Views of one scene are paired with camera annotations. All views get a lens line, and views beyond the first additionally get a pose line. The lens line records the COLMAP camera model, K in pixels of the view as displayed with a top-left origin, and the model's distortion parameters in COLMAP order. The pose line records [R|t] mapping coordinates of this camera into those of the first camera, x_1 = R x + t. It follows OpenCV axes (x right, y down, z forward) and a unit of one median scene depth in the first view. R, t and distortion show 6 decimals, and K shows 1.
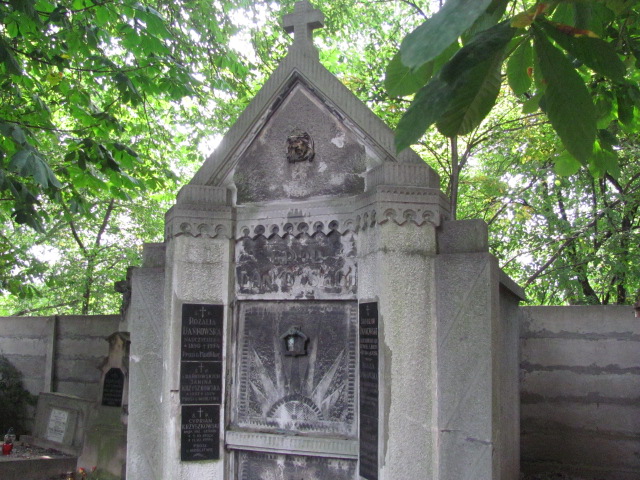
lens RADIAL K [[676.3, 0, 320.0], [0, 676.3, 240.0], [0, 0, 1]] dist [-0.239054, 0.269825]
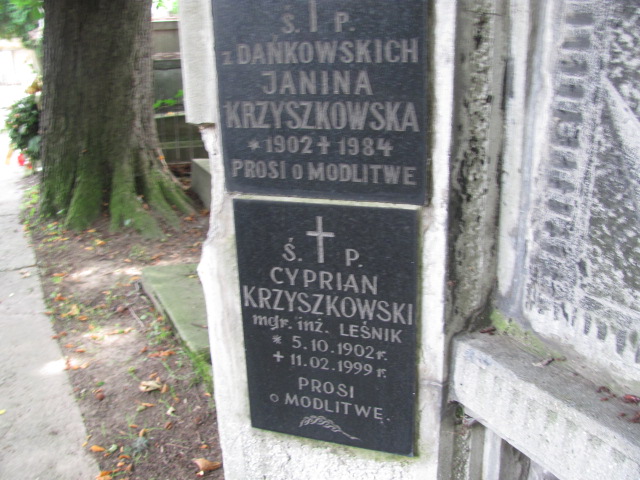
lens RADIAL K [[676.3, 0, 320.0], [0, 676.3, 240.0], [0, 0, 1]] dist [-0.239054, 0.269825]
pose [[0.761813, 0.170003, -0.625092, -0.054950], [0.123963, 0.908860, 0.398254, 0.178699], [0.635825, -0.380883, 0.671308, 0.855317]]
